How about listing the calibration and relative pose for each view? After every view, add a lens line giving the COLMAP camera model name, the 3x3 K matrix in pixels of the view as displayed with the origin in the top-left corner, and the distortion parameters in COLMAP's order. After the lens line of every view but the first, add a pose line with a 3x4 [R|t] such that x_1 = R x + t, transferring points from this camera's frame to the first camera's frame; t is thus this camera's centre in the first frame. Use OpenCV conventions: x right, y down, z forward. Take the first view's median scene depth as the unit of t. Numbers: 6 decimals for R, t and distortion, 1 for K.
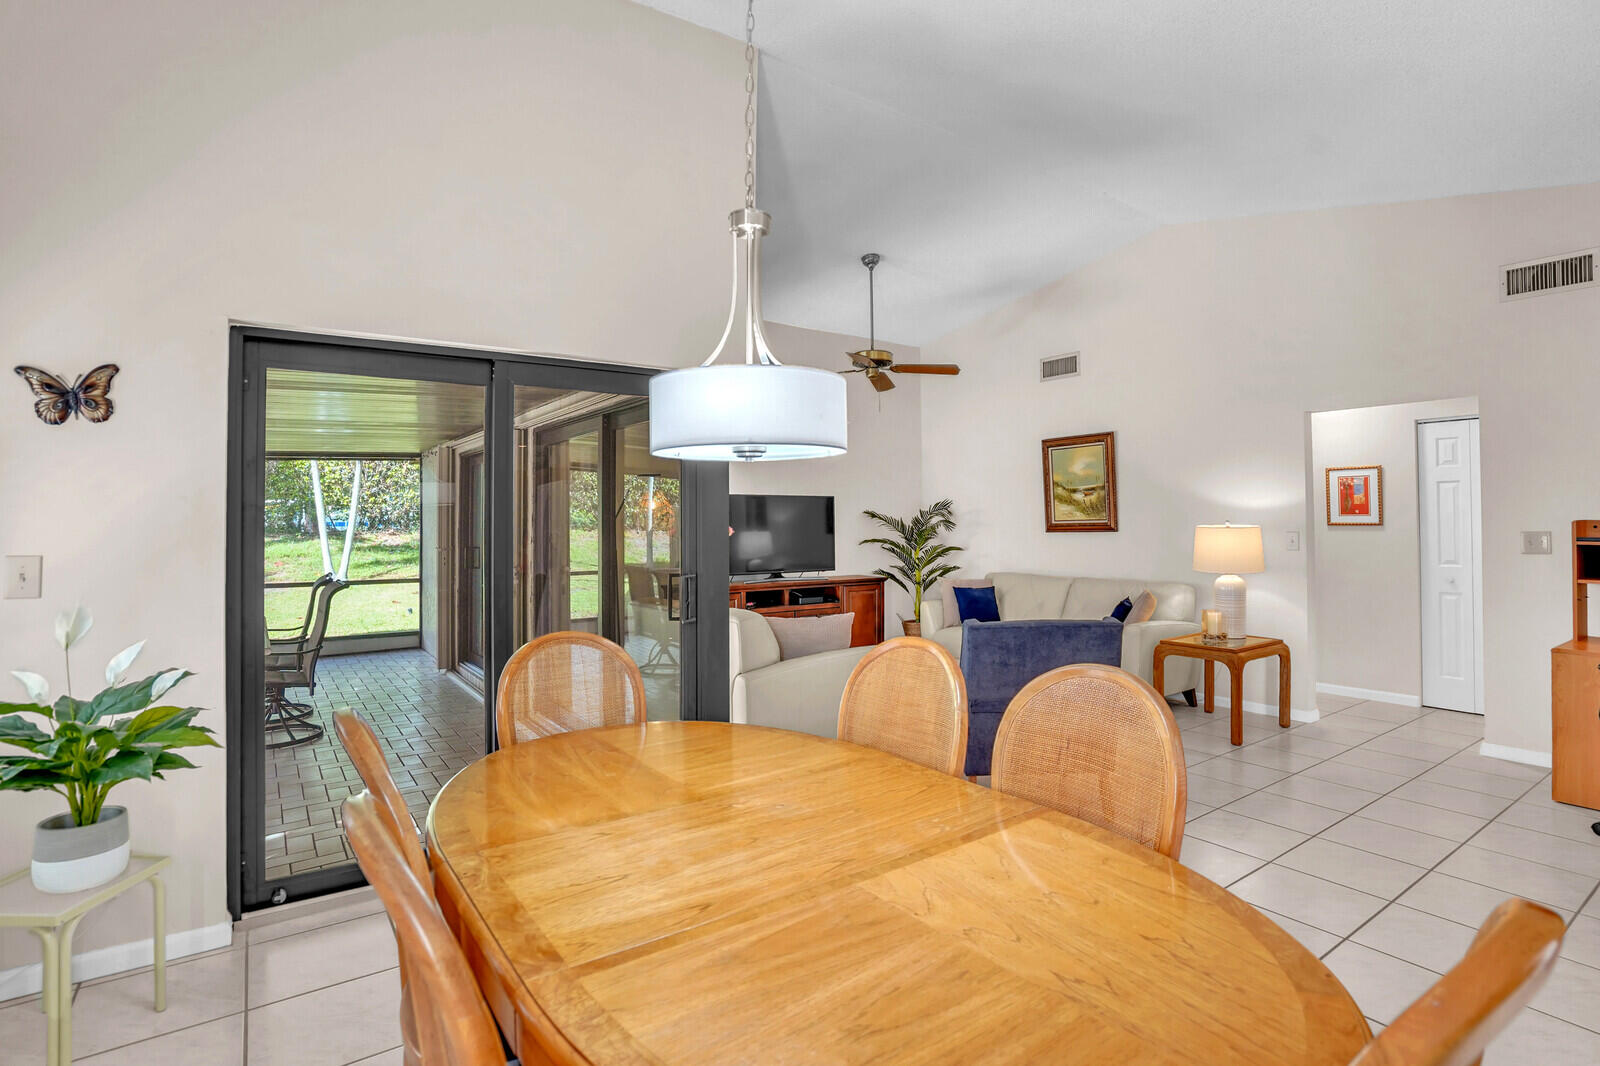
lens RADIAL K [[763.5, 0, 823.3], [0, 763.5, 507.5], [0, 0, 1]] dist [-0.018323, 0.000093]
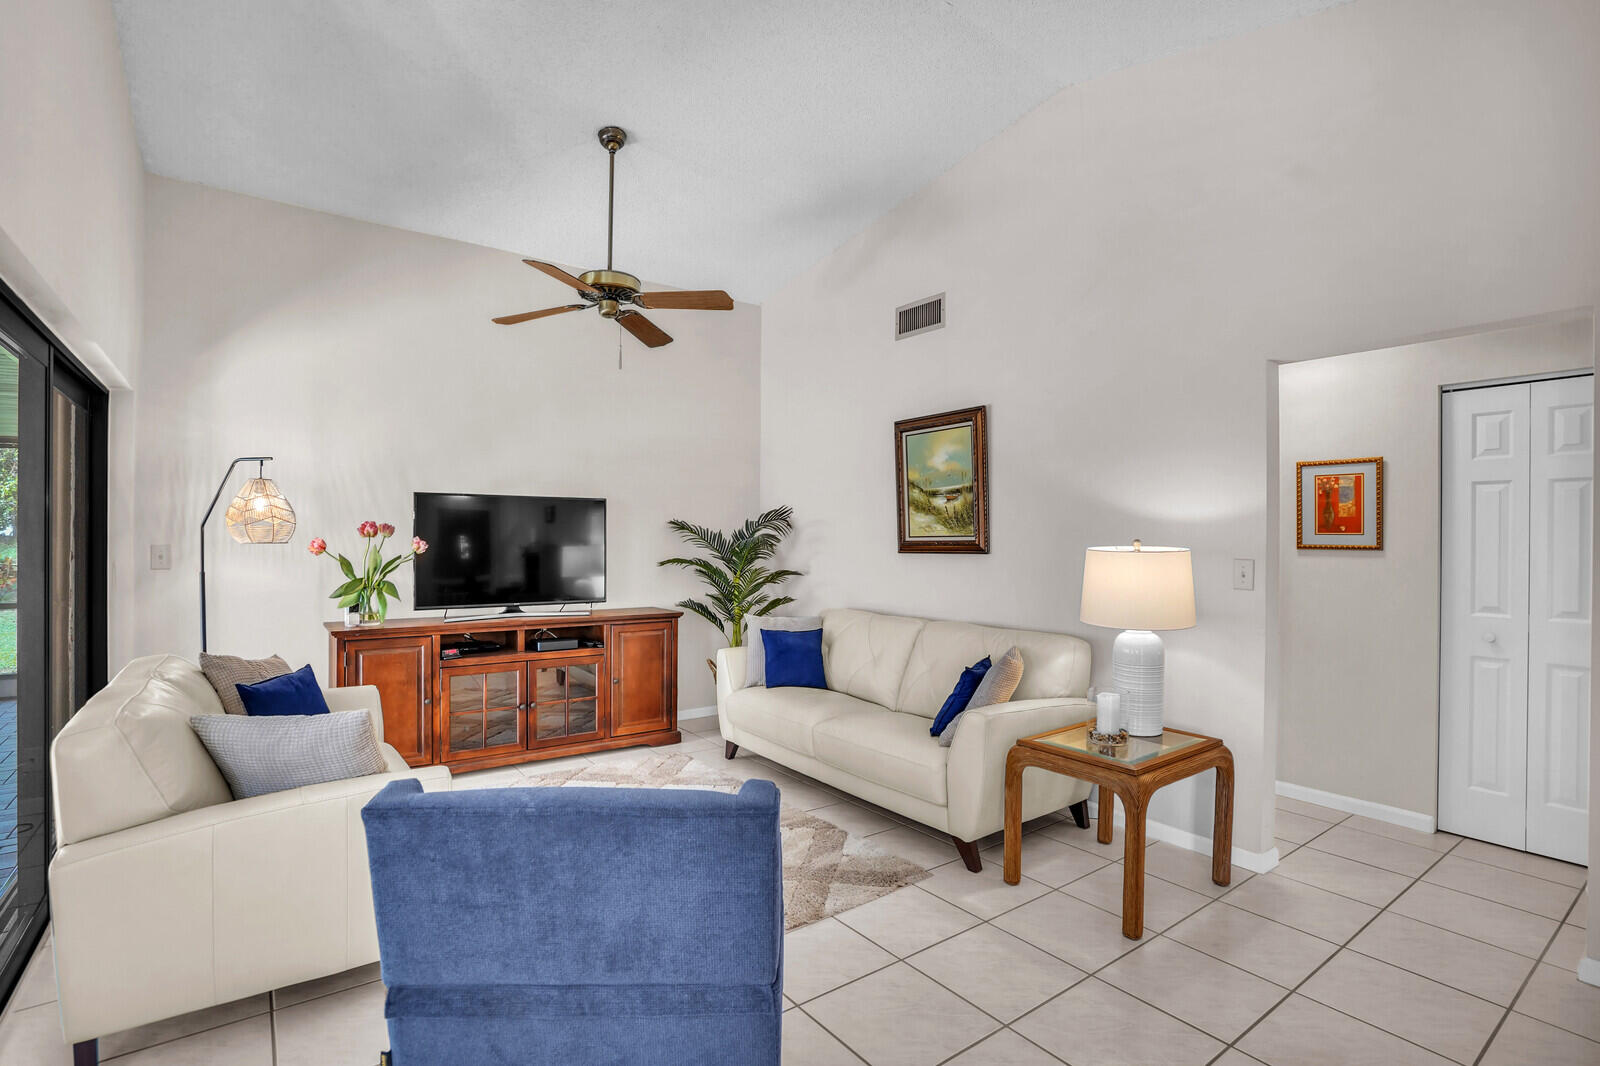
lens RADIAL K [[749.6, 0, 788.8], [0, 749.6, 535.9], [0, 0, 1]] dist [-0.049082, 0.017863]
pose [[0.999905, 0.012941, -0.004730, 0.209269], [-0.012856, 0.999764, 0.017499, 0.006343], [0.004956, -0.017436, 0.999836, 0.332425]]
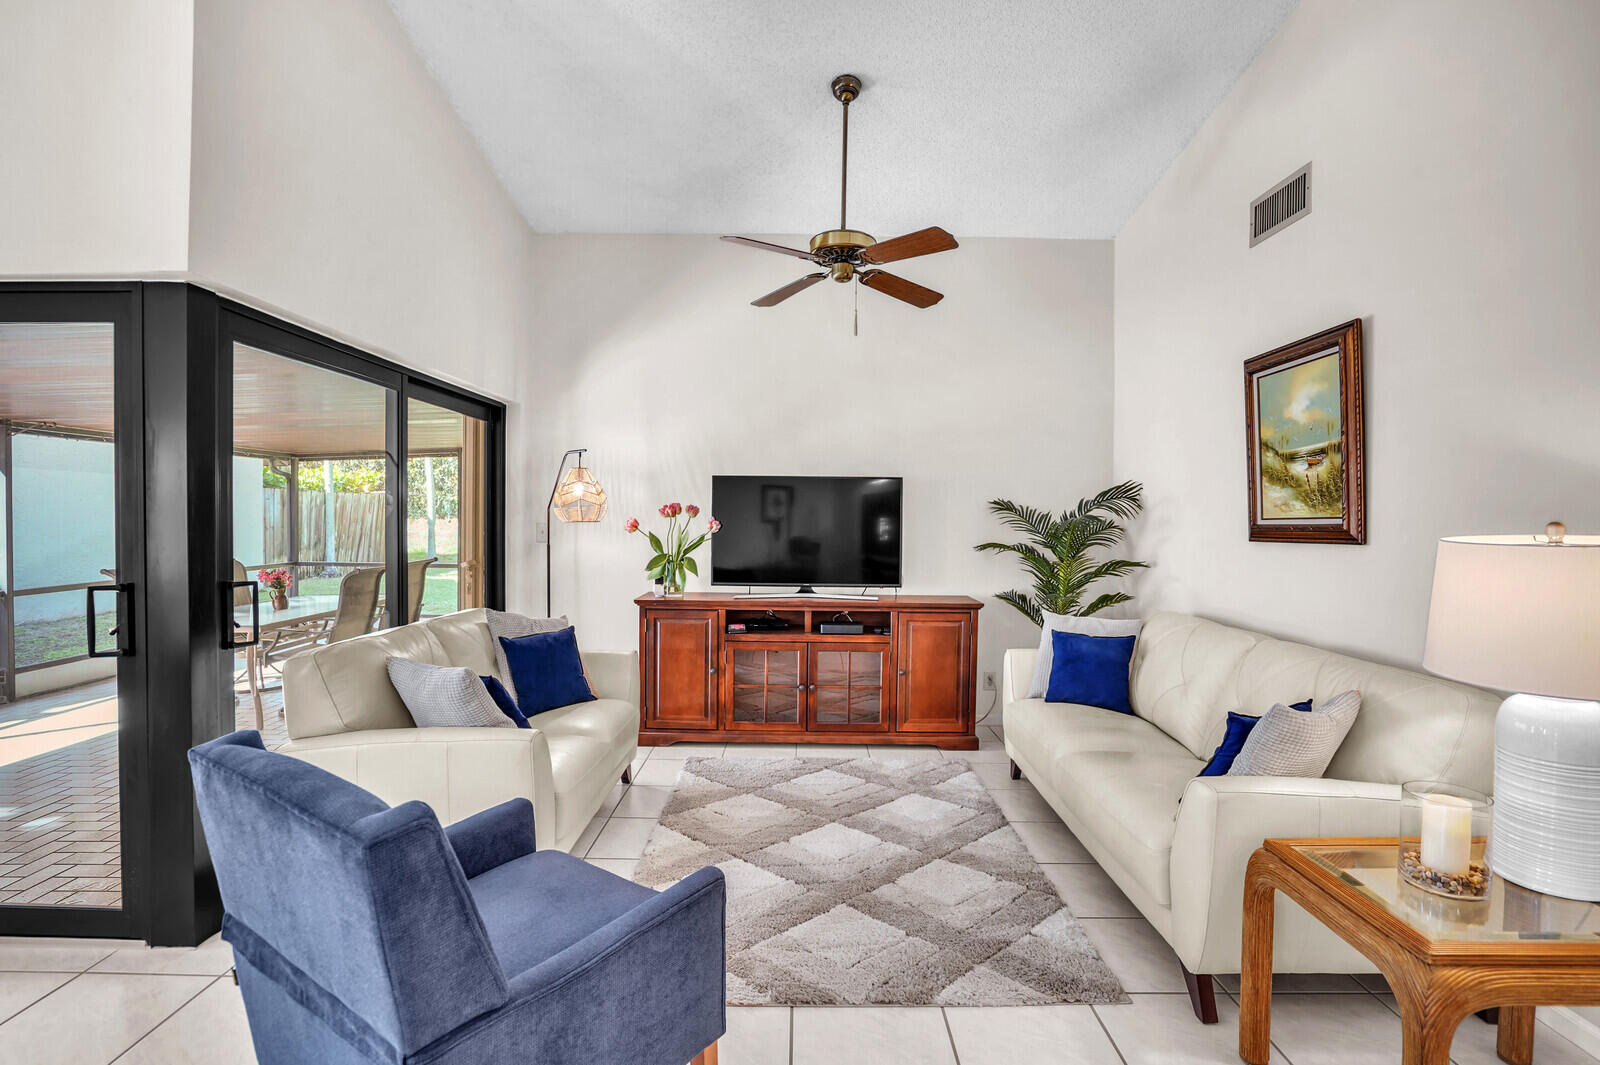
lens RADIAL K [[752.9, 0, 800.0], [0, 752.9, 532.5], [0, 0, 1]] dist [-0.062194, 0.020090]
pose [[0.806429, 0.026232, -0.590749, 0.367927], [-0.003820, 0.999226, 0.039156, 0.008957], [0.591319, -0.029320, 0.805905, 0.458432]]
